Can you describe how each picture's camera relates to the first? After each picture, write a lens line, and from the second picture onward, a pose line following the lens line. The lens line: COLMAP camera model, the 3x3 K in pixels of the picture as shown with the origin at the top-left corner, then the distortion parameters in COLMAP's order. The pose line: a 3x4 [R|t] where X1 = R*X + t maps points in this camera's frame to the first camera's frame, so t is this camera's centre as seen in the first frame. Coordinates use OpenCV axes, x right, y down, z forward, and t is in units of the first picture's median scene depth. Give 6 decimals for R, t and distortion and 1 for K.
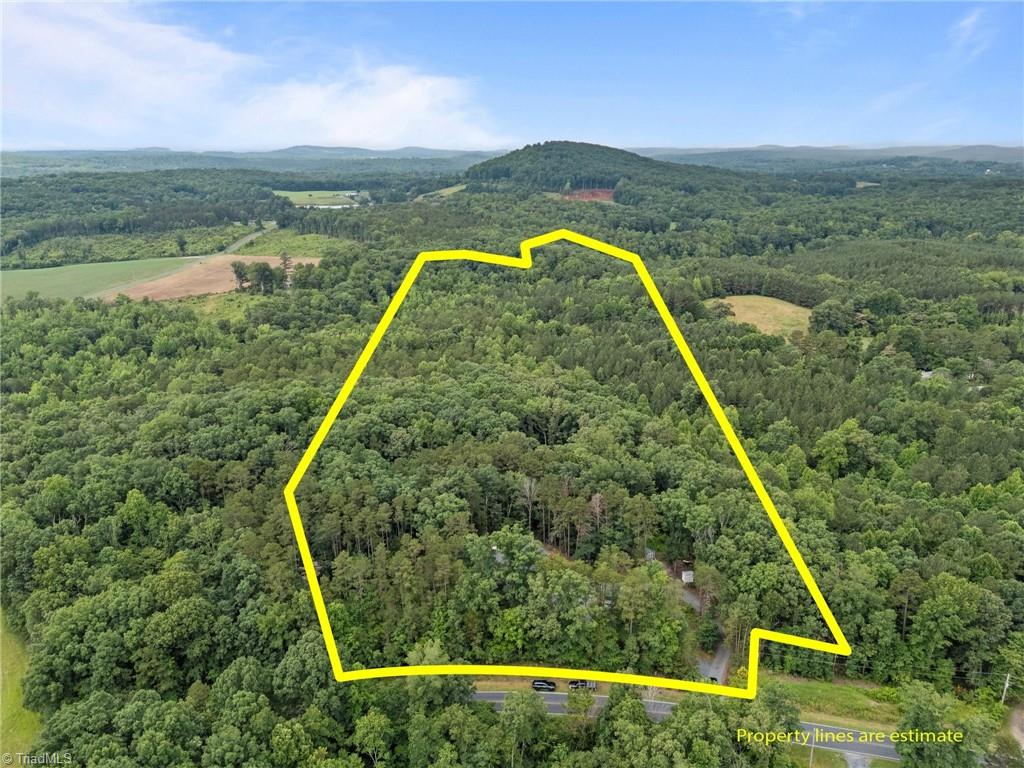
lens RADIAL K [[788.1, 0, 517.5], [0, 788.1, 387.0], [0, 0, 1]] dist [0.111911, -0.148650]
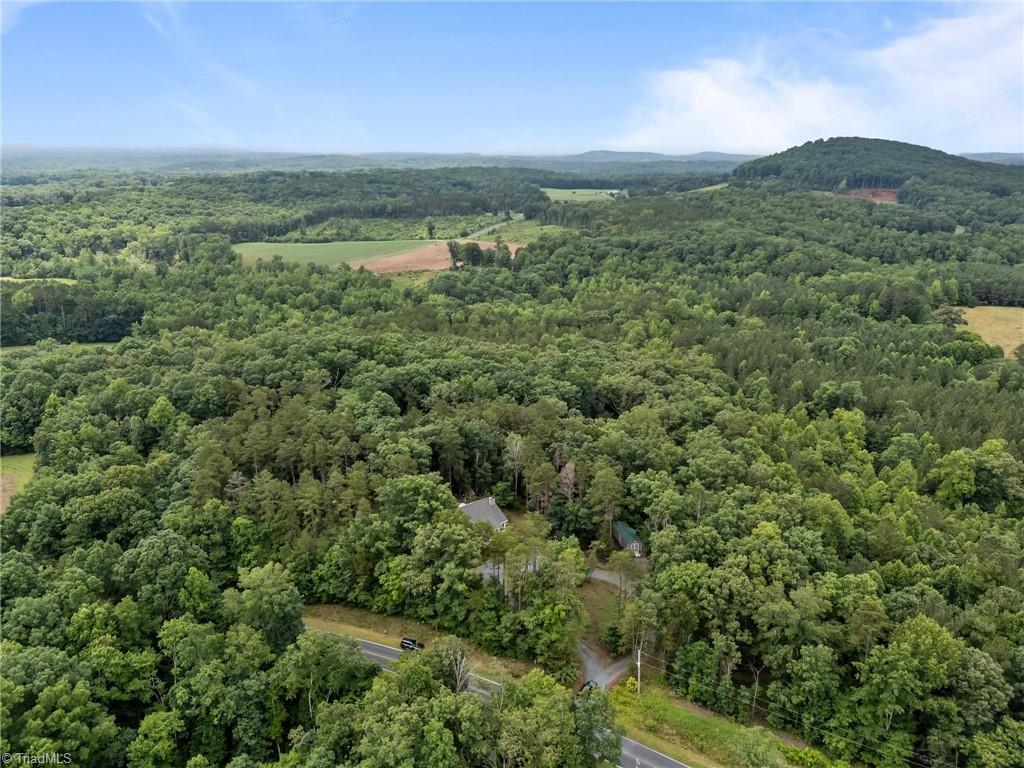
lens RADIAL K [[788.1, 0, 517.5], [0, 788.1, 387.0], [0, 0, 1]] dist [0.111911, -0.148650]
pose [[0.928072, 0.109550, -0.355923, 0.101452], [-0.114487, 0.993398, 0.007231, 0.014718], [0.354366, 0.034038, 0.934487, 0.043975]]
